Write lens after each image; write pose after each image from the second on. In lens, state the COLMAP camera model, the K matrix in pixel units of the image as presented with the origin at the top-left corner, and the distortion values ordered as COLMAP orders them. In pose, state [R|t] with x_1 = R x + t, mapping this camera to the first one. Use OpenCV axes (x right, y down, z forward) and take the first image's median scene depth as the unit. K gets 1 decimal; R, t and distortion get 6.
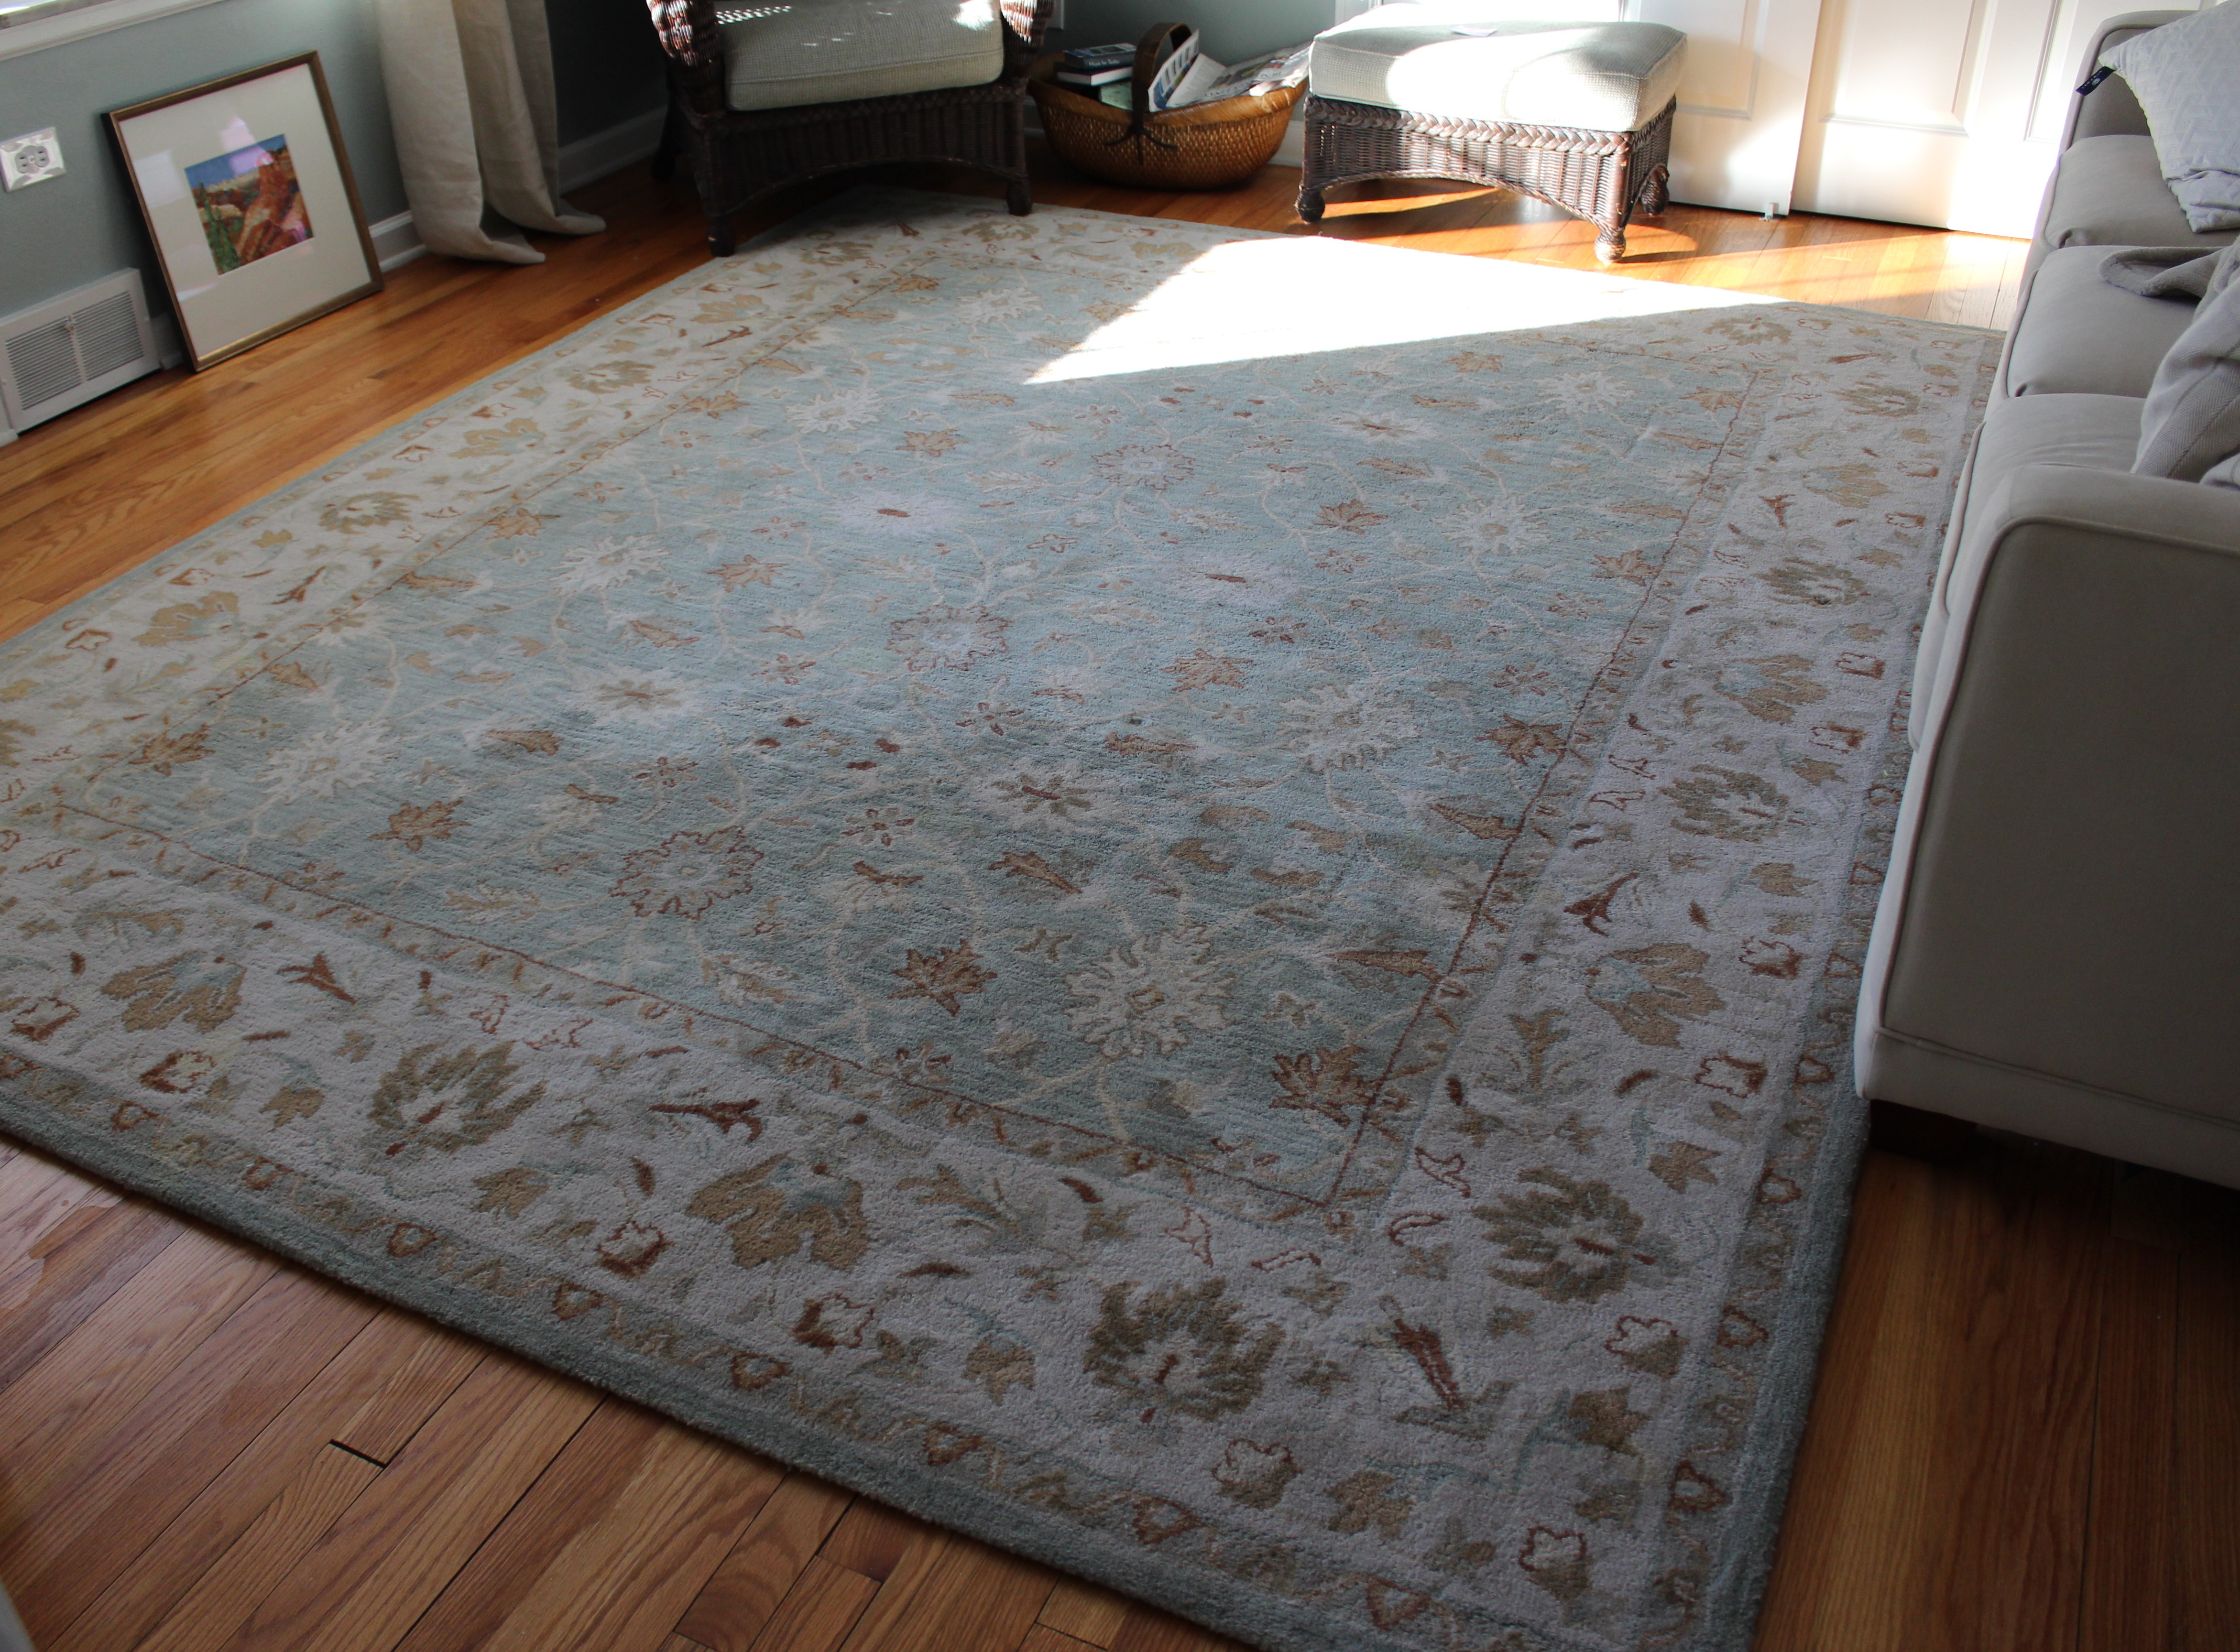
lens RADIAL K [[2063.2, 0, 1018.7], [0, 2063.2, 826.7], [0, 0, 1]] dist [-0.143419, 0.000000]
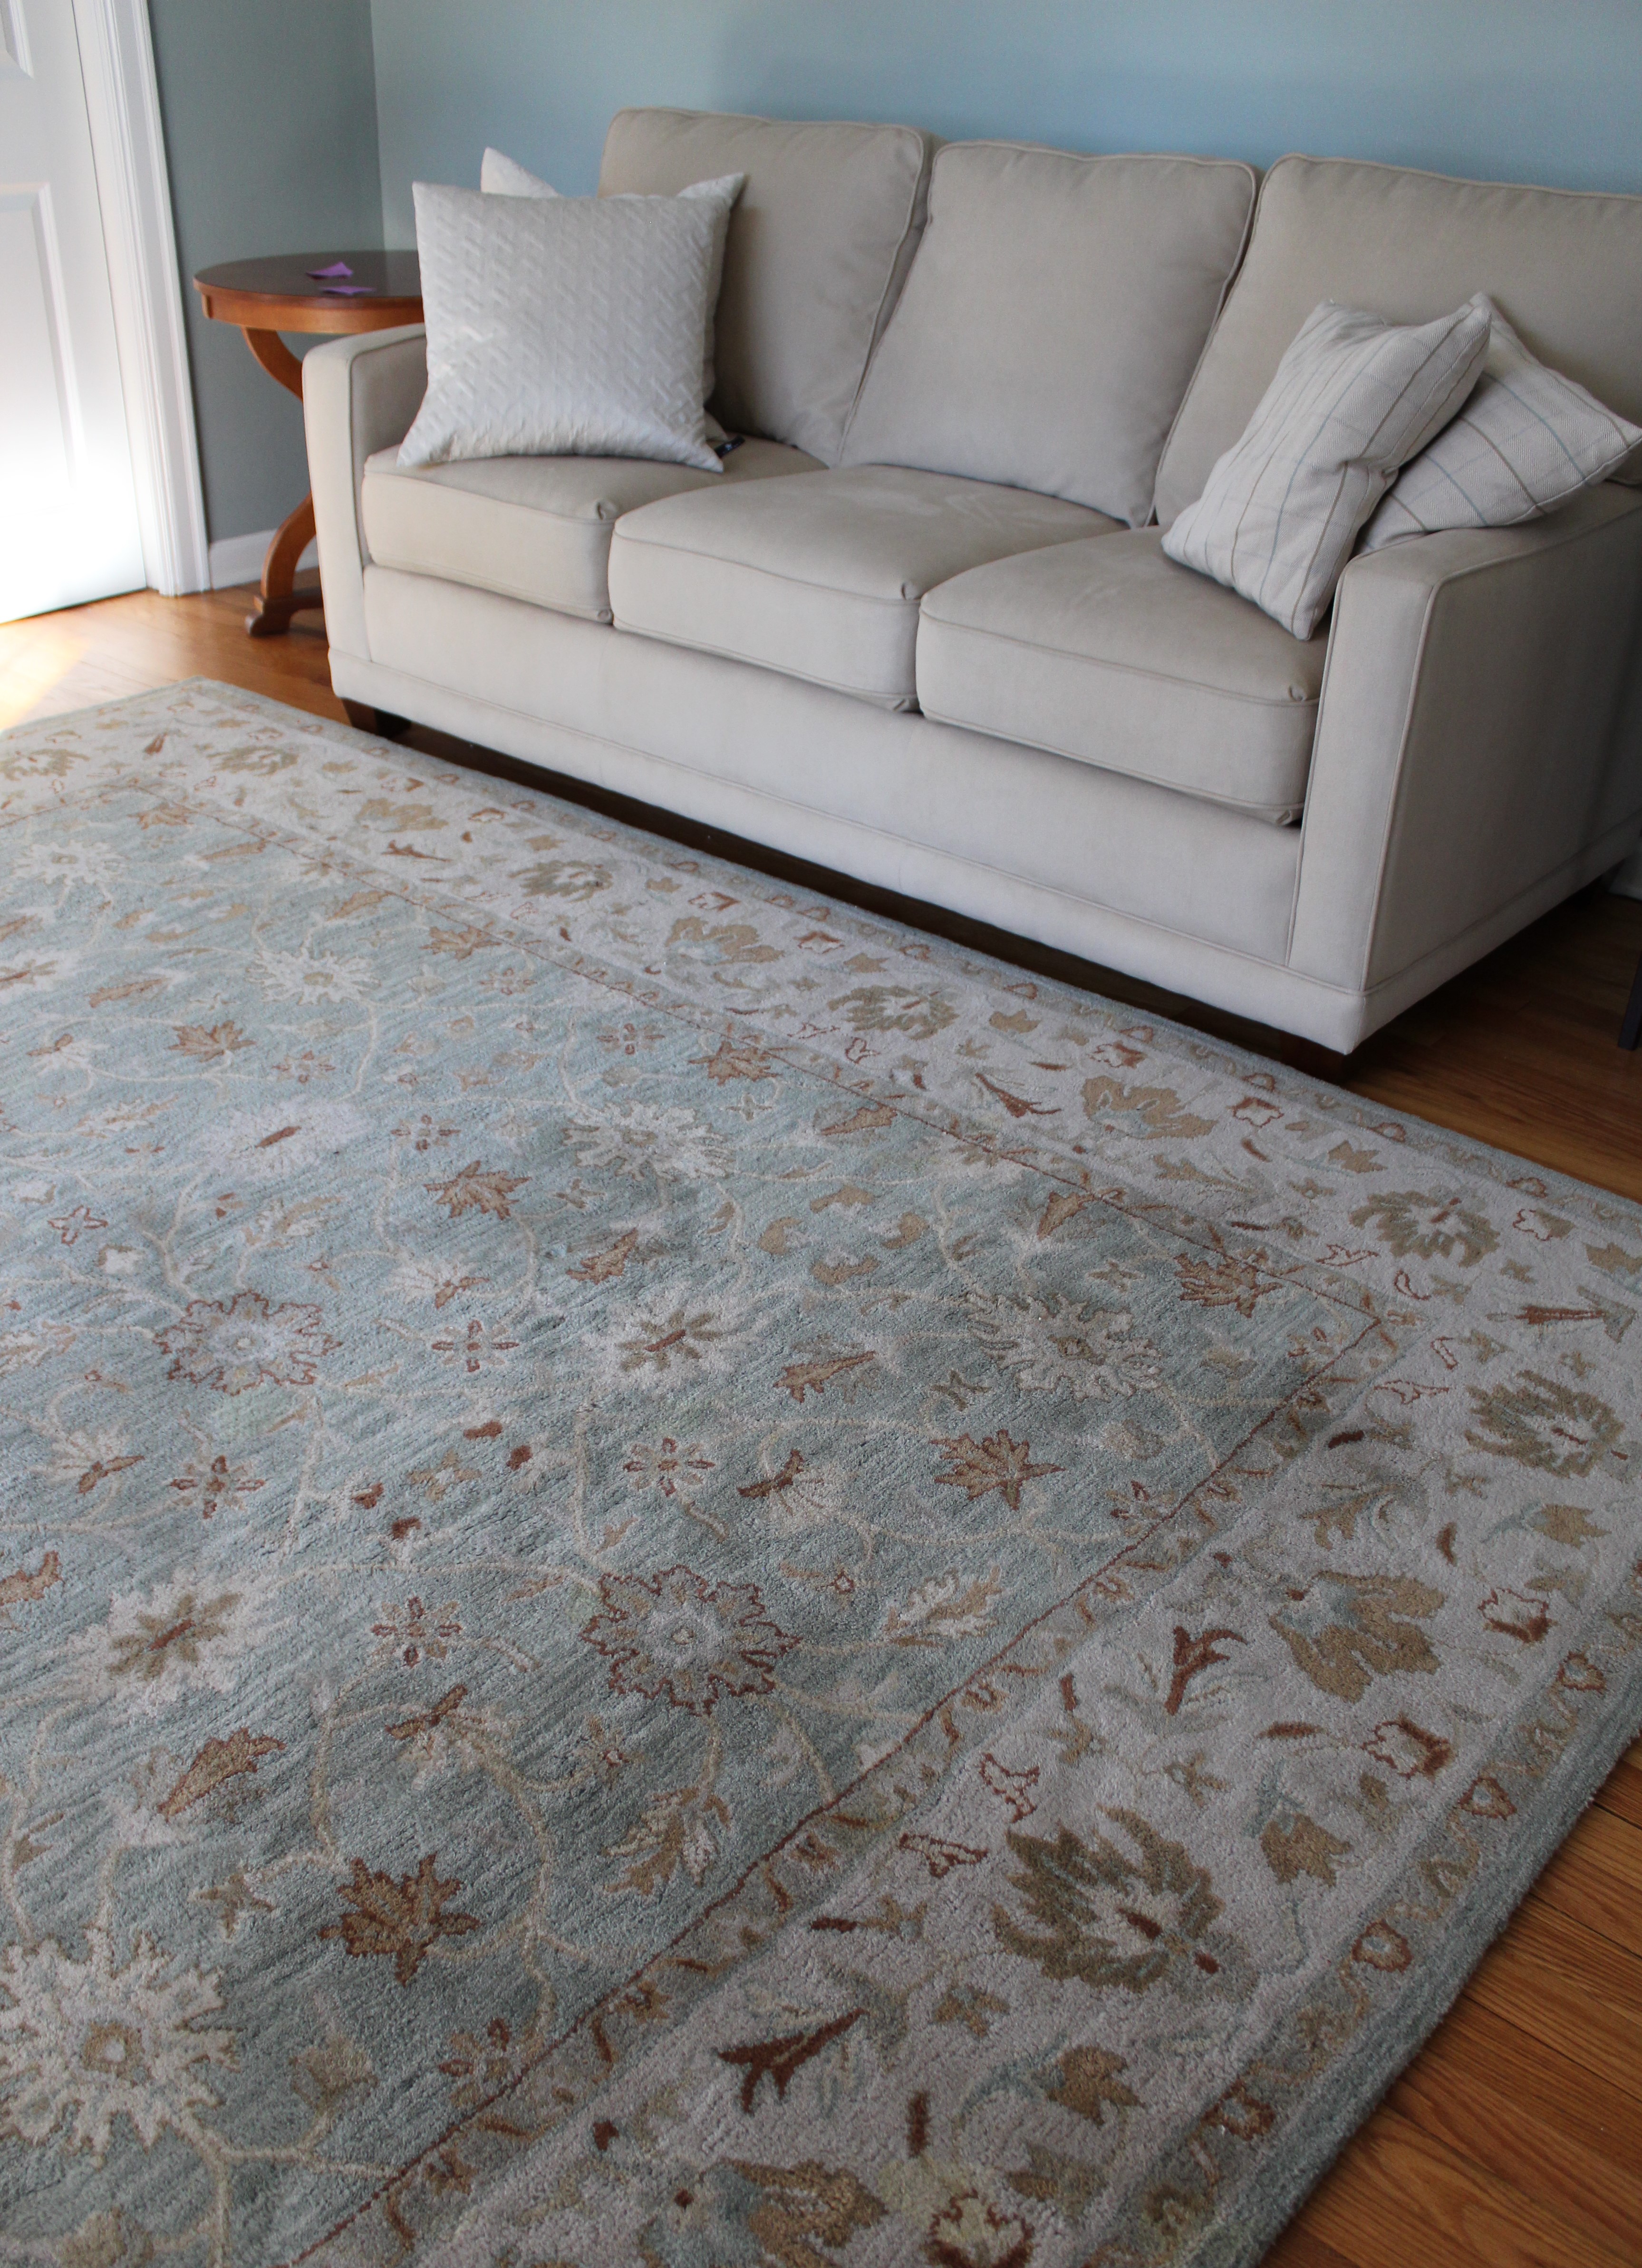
lens RADIAL K [[2057.4, 0, 821.1], [0, 2057.4, 1255.2], [0, 0, 1]] dist [-0.147254, 0.043072]
pose [[0.238622, -0.495529, 0.835171, -0.821712], [0.496464, 0.801382, 0.333633, -0.365499], [-0.834616, 0.335020, 0.437239, 0.695699]]
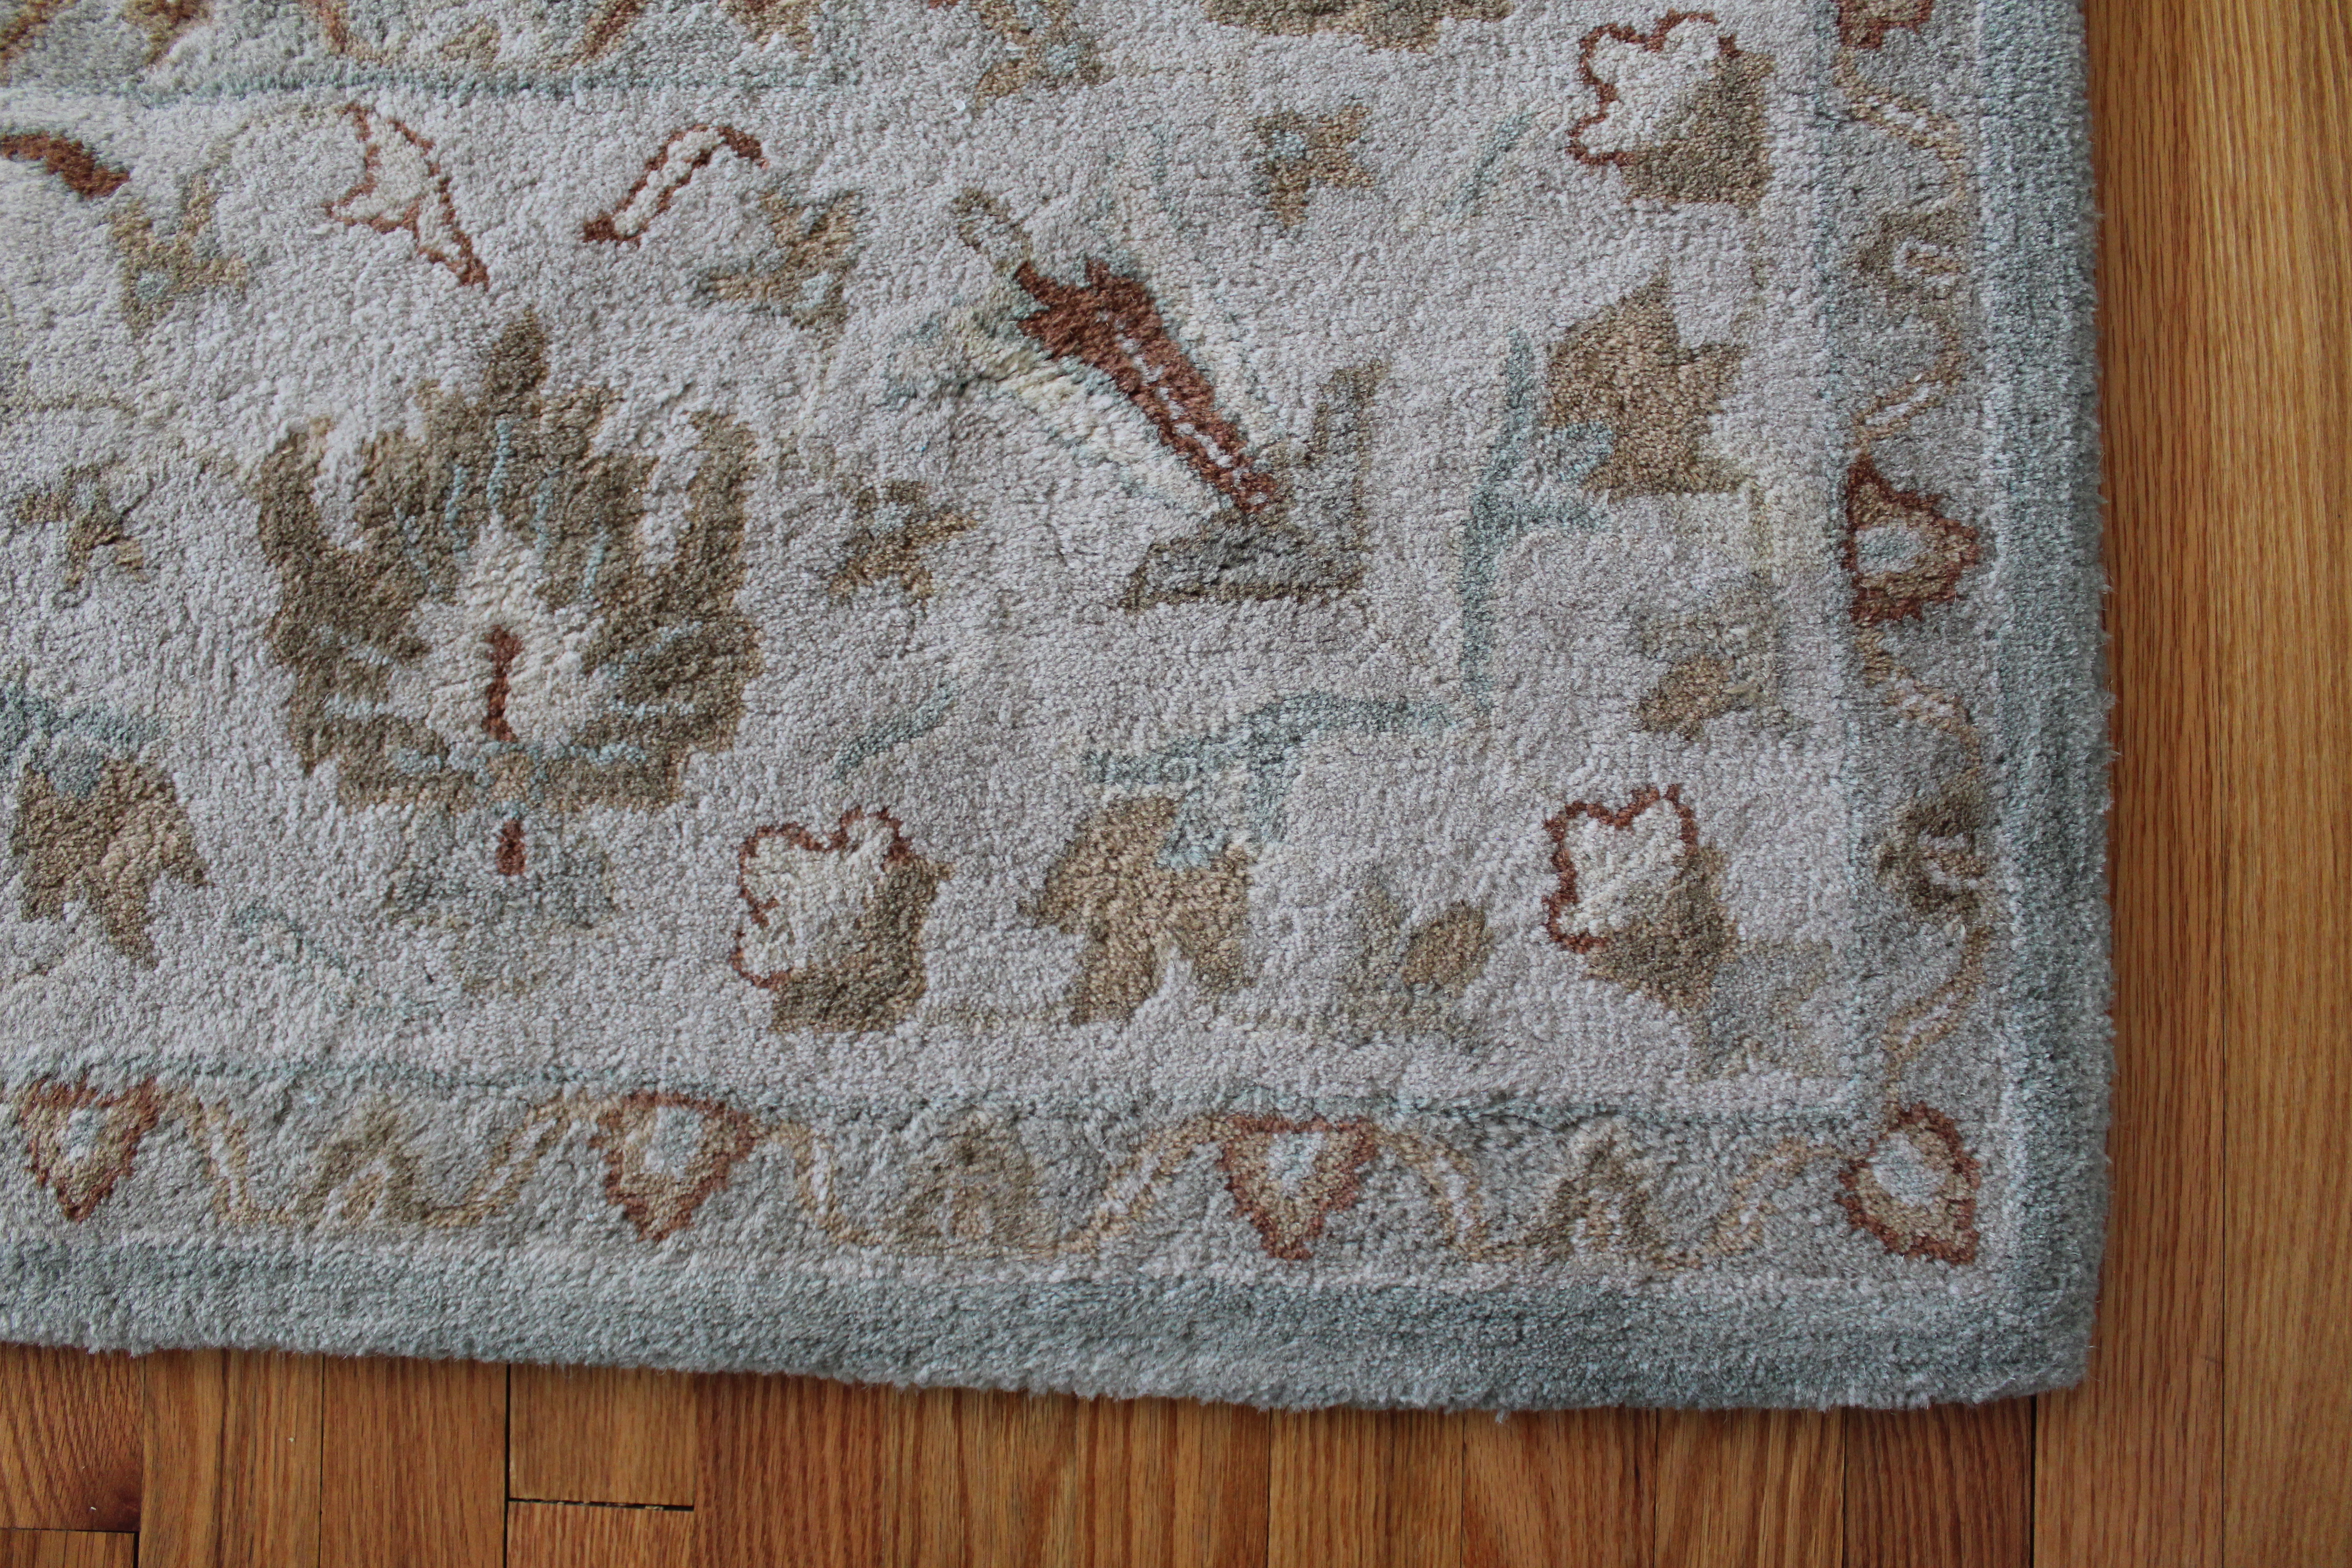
lens RADIAL K [[1952.5, 0, 1173.4], [0, 1952.5, 790.8], [0, 0, 1]] dist [-0.141442, 0.084328]
pose [[0.903193, -0.426107, 0.051717, 0.133386], [0.218969, 0.561026, 0.798312, 0.022595], [-0.369181, -0.709706, 0.600020, 0.625366]]
